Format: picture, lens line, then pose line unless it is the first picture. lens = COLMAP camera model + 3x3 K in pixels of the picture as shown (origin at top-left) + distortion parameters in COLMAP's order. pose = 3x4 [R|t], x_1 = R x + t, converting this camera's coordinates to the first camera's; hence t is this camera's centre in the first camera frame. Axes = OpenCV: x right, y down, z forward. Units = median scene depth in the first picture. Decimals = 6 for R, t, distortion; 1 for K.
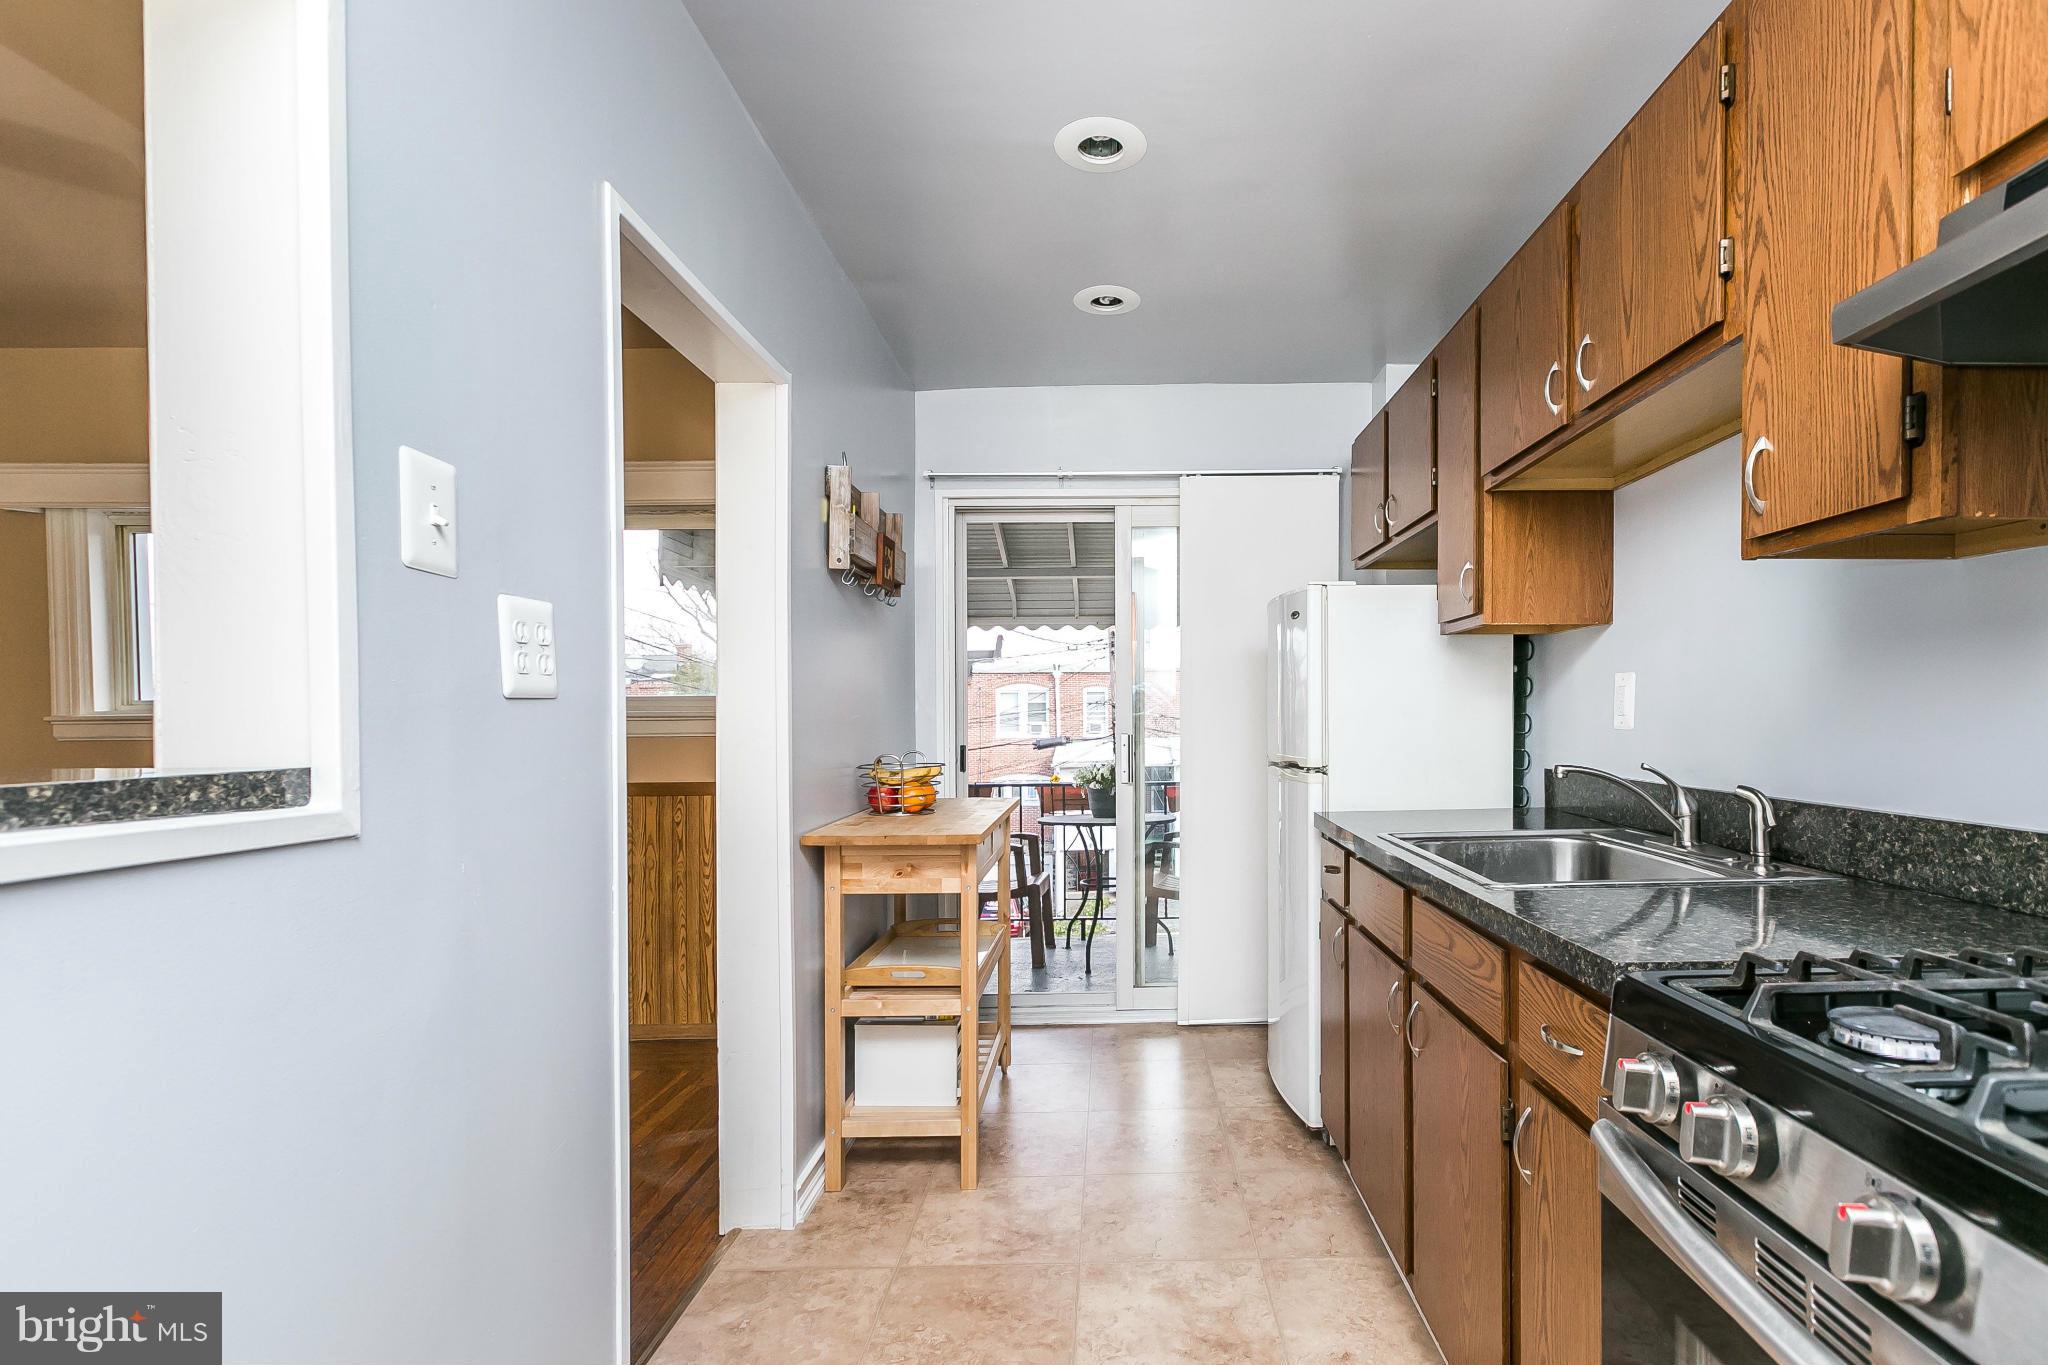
lens RADIAL K [[944.4, 0, 1153.6], [0, 944.4, 726.9], [0, 0, 1]] dist [0.002181, 0.000028]
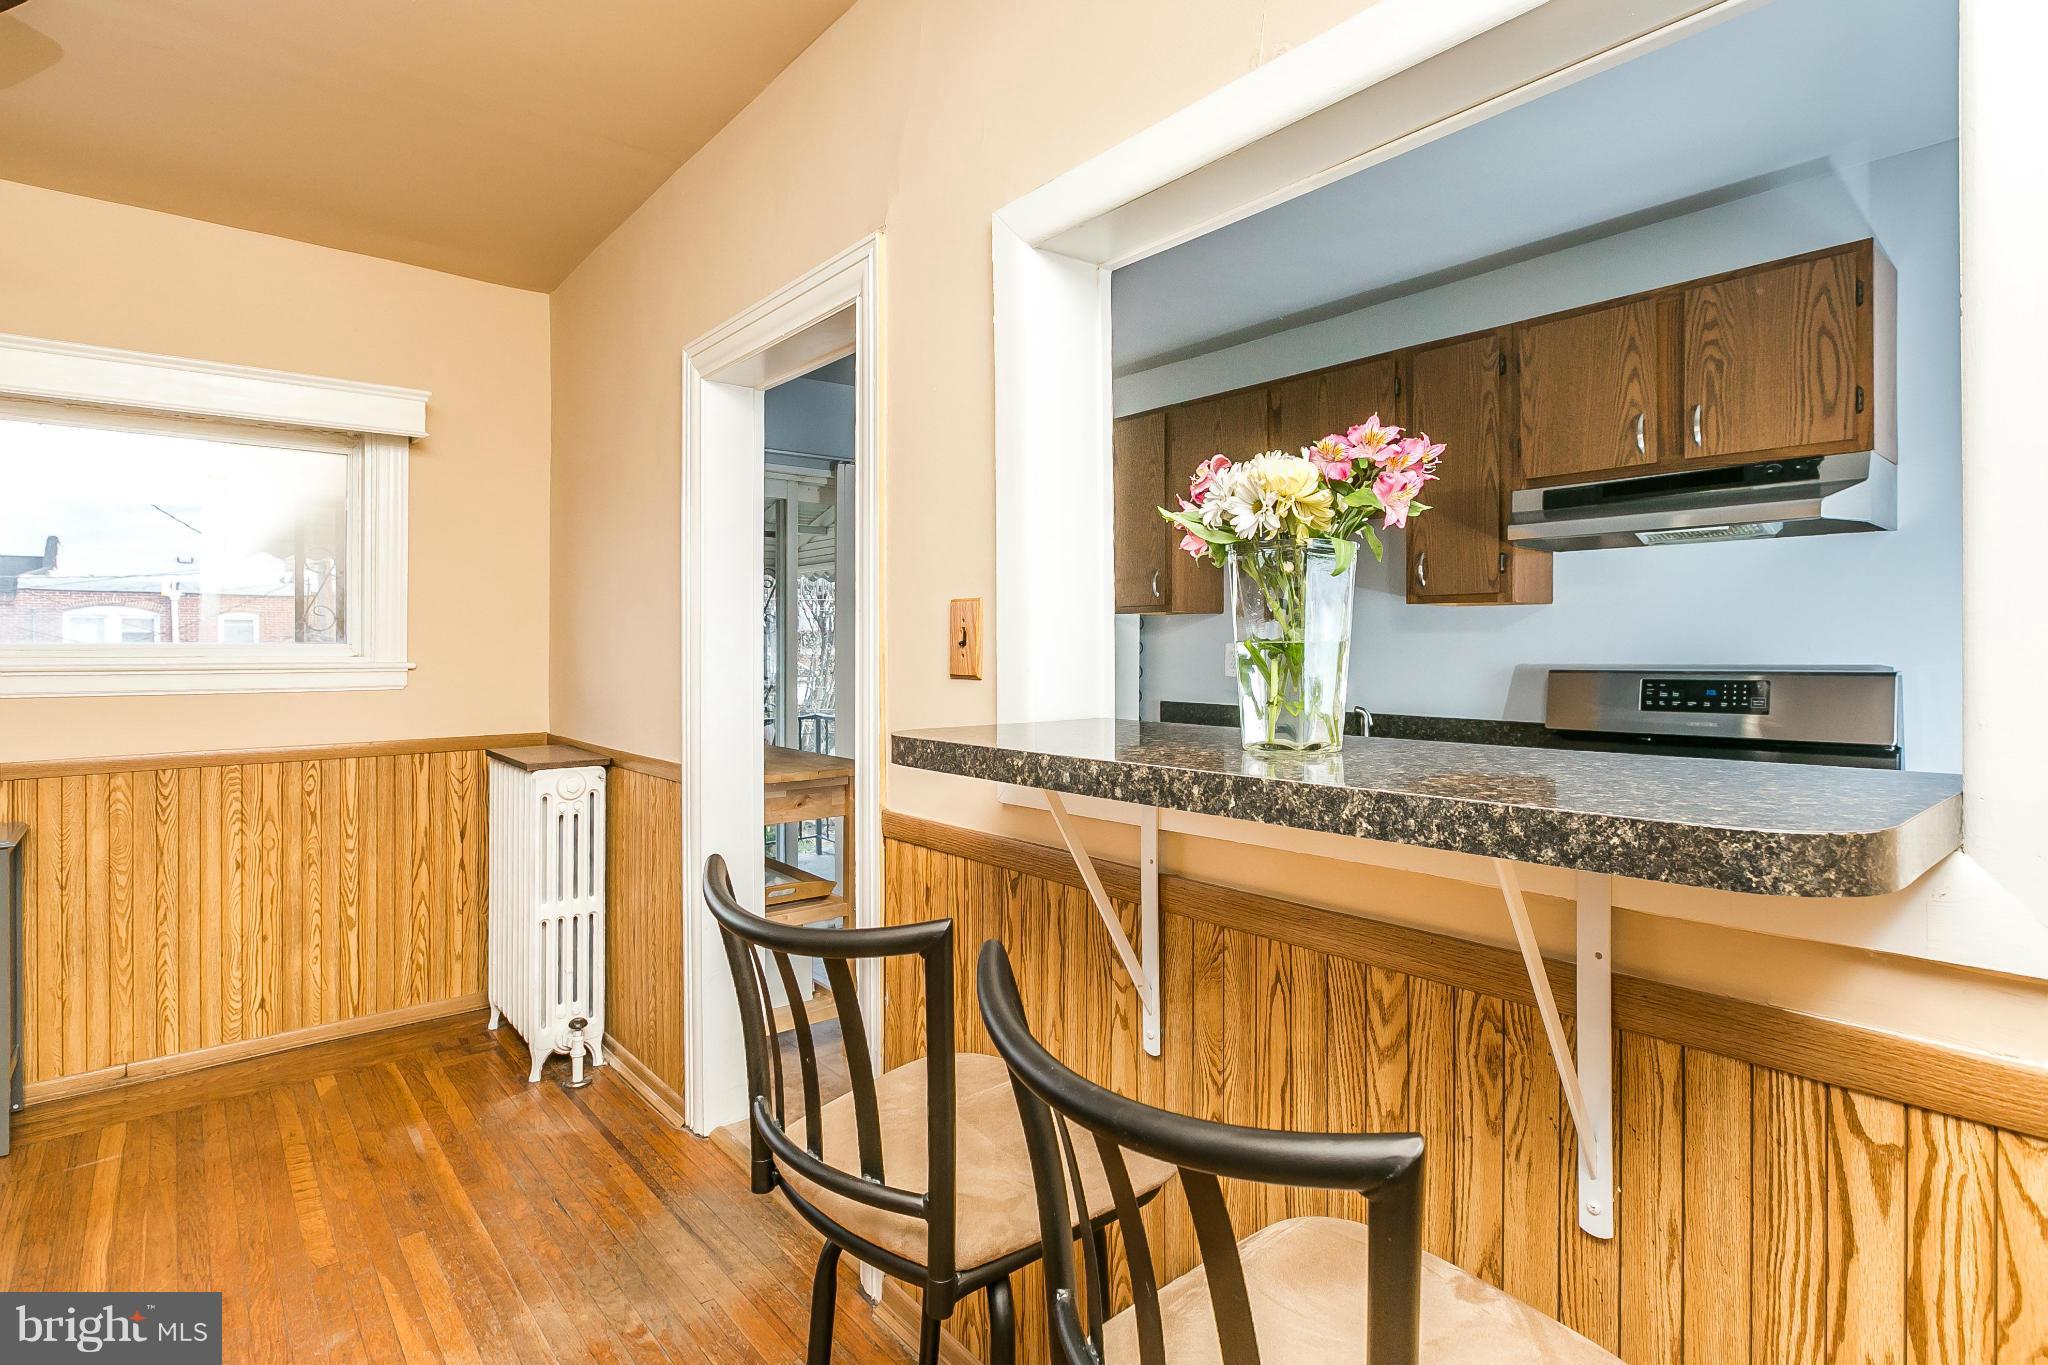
lens RADIAL K [[958.8, 0, 1006.4], [0, 958.8, 653.3], [0, 0, 1]] dist [0.000375, -0.000863]
pose [[0.797375, 0.002824, 0.603477, -0.807184], [0.002796, 0.999961, -0.008373, -0.024219], [-0.603477, 0.008364, 0.797336, -0.121915]]
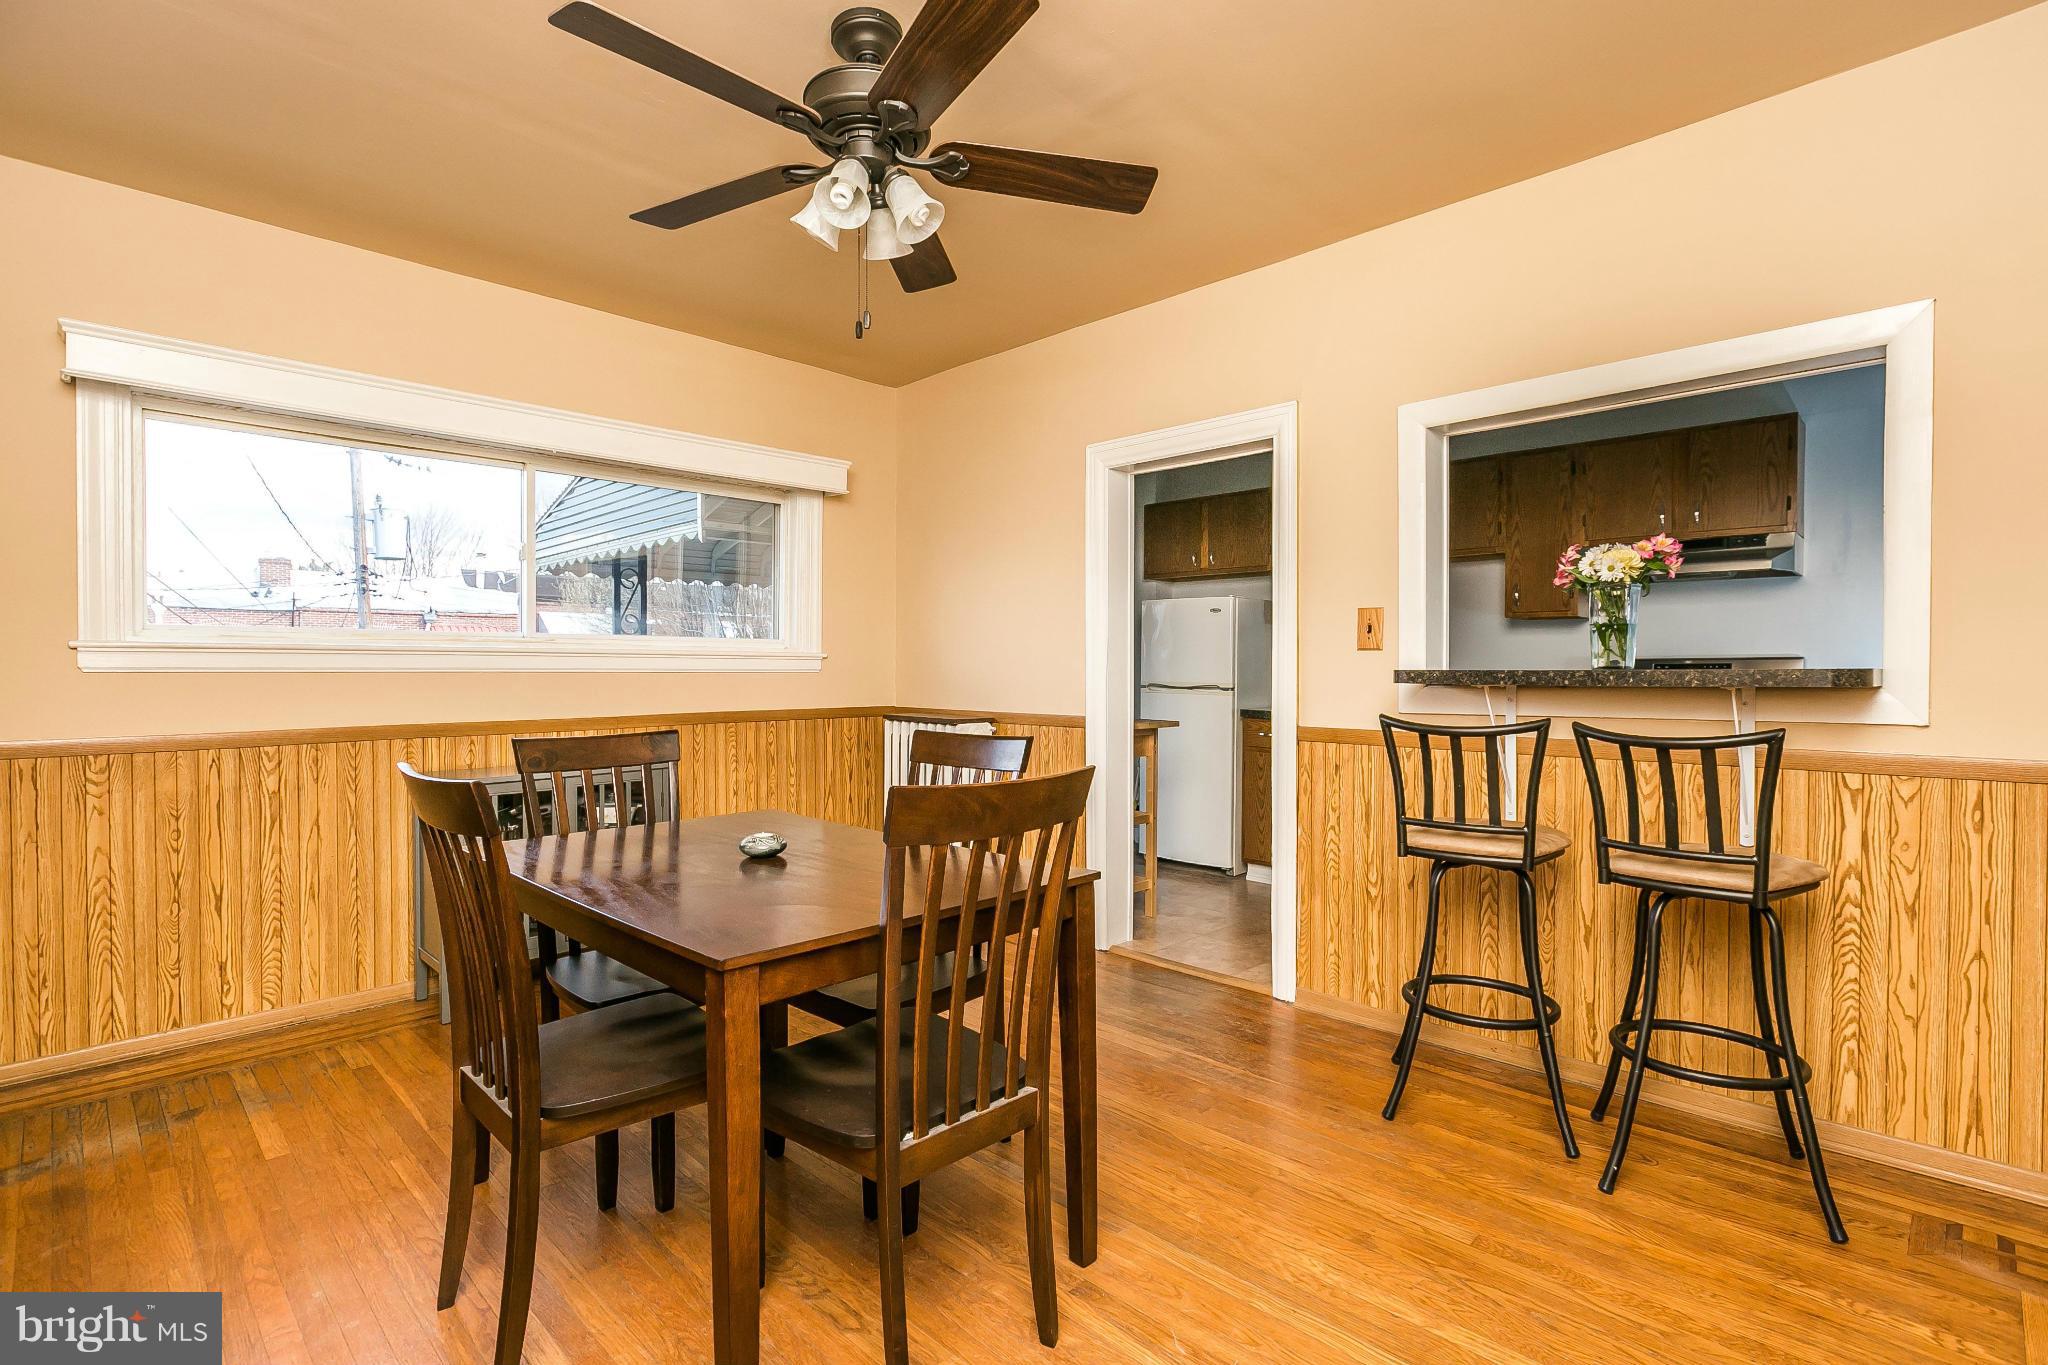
lens RADIAL K [[931.7, 0, 1030.0], [0, 931.7, 681.1], [0, 0, 1]] dist [0.003170, 0.000496]
pose [[0.726904, -0.002036, 0.686736, -1.669551], [0.001175, 0.999998, 0.001721, 0.030779], [-0.686738, -0.000444, 0.726905, -0.156461]]
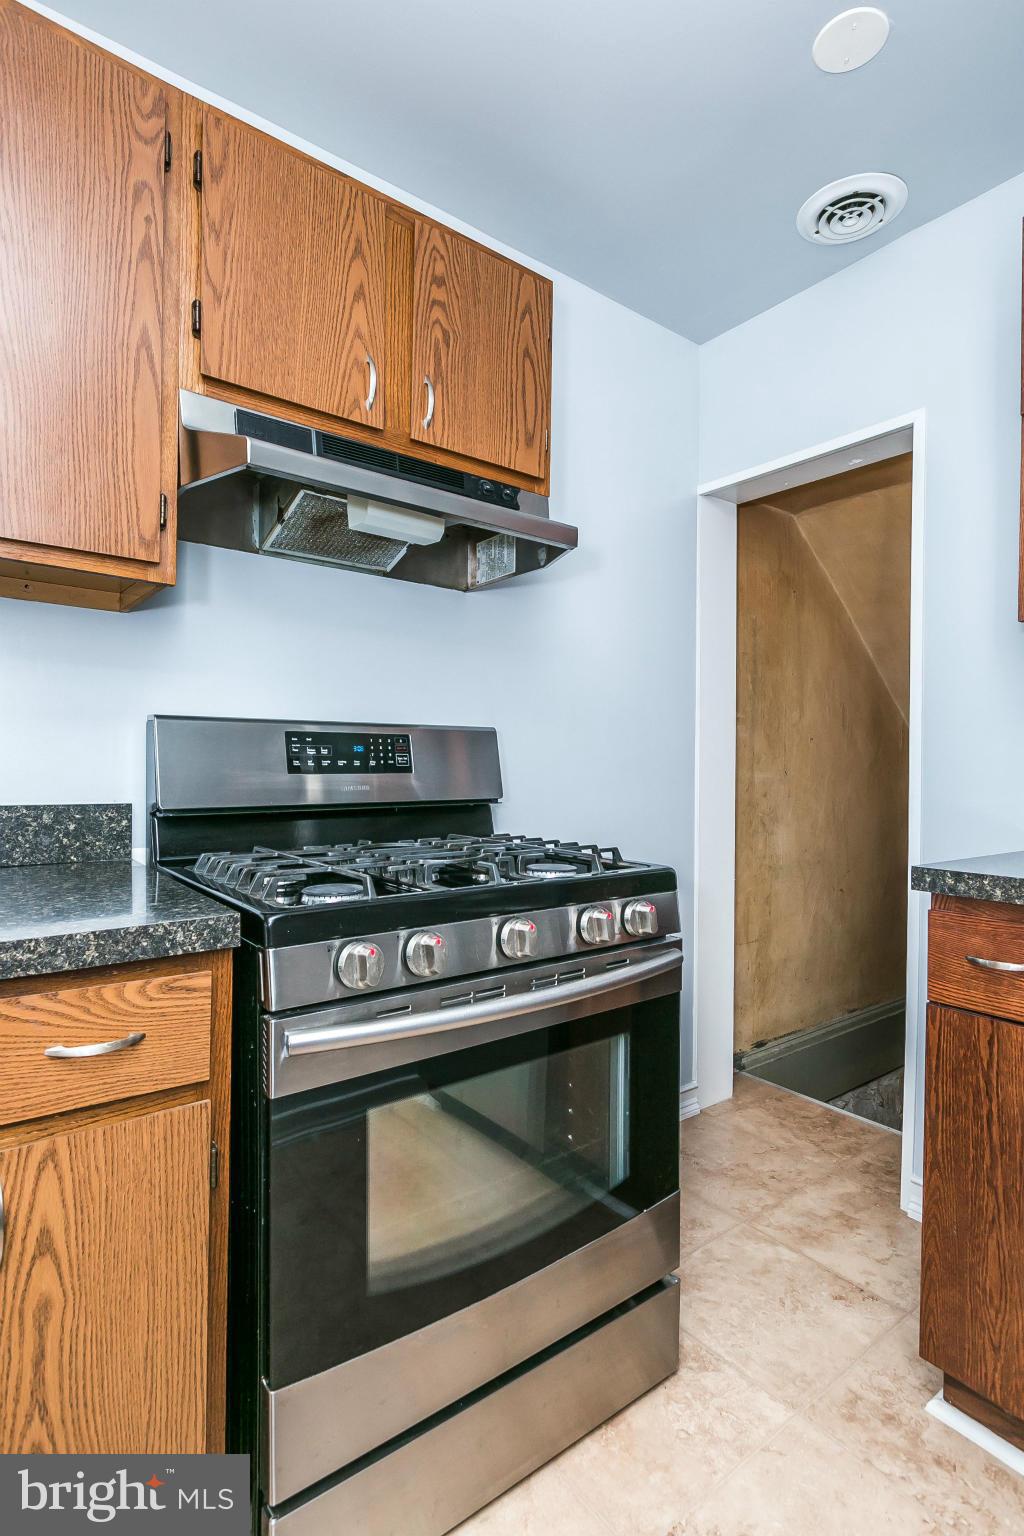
lens RADIAL K [[798.3, 0, 511.2], [0, 798.3, 773.2], [0, 0, 1]] dist [0.004992, -0.001699]
pose [[-0.580783, -0.002232, 0.814055, -0.213683], [0.002920, 0.999984, 0.004825, 0.030366], [-0.814053, 0.005179, -0.580767, 0.545562]]
